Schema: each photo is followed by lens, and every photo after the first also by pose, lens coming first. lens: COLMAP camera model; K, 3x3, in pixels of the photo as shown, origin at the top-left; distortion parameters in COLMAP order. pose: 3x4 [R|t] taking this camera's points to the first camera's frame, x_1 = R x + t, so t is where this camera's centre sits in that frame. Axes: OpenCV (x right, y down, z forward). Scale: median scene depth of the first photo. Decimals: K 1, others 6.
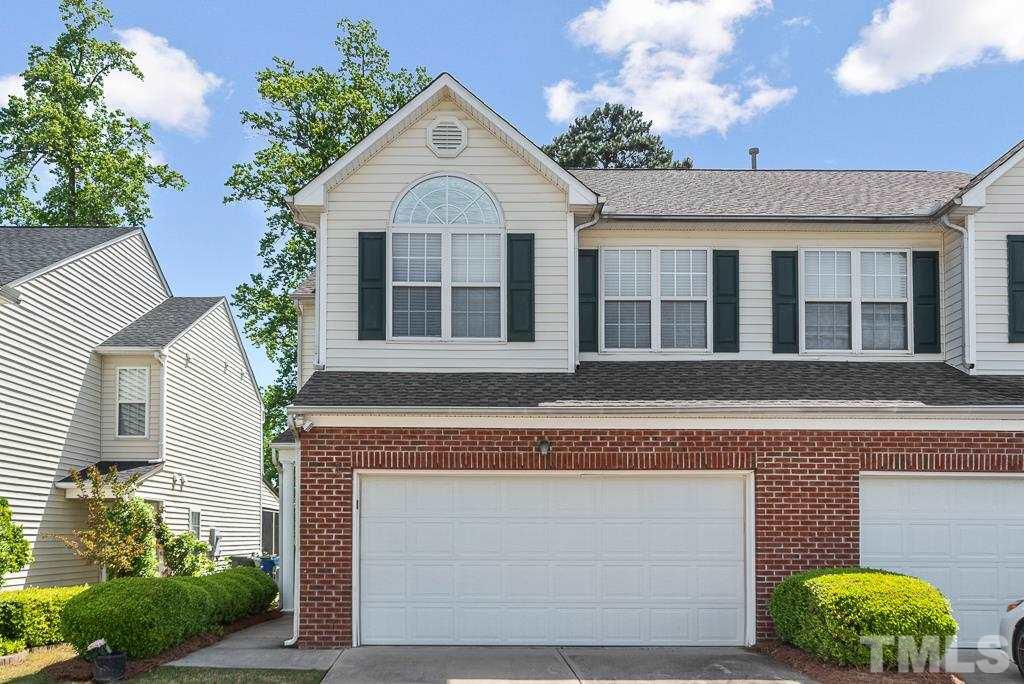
lens RADIAL K [[704.5, 0, 511.7], [0, 704.5, 286.2], [0, 0, 1]] dist [0.000392, -0.000751]
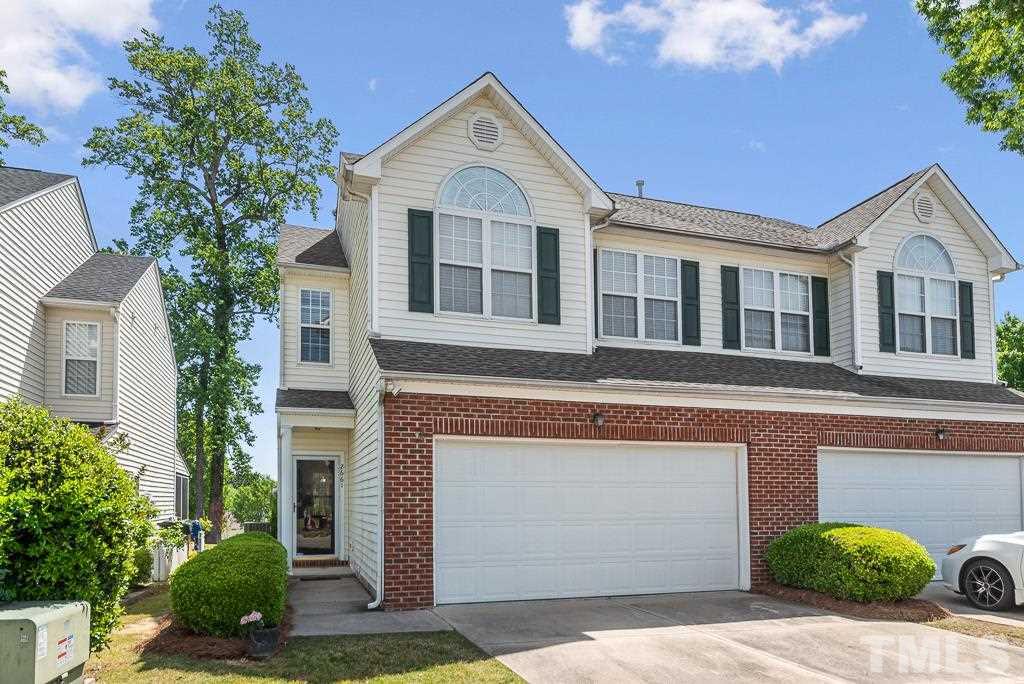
lens RADIAL K [[610.5, 0, 447.7], [0, 610.5, 282.3], [0, 0, 1]] dist [0.001277, -0.001842]
pose [[0.959658, 0.090415, 0.266238, -0.400423], [-0.089737, 0.995856, -0.014737, 0.041281], [-0.266467, -0.009749, 0.963795, 0.112891]]
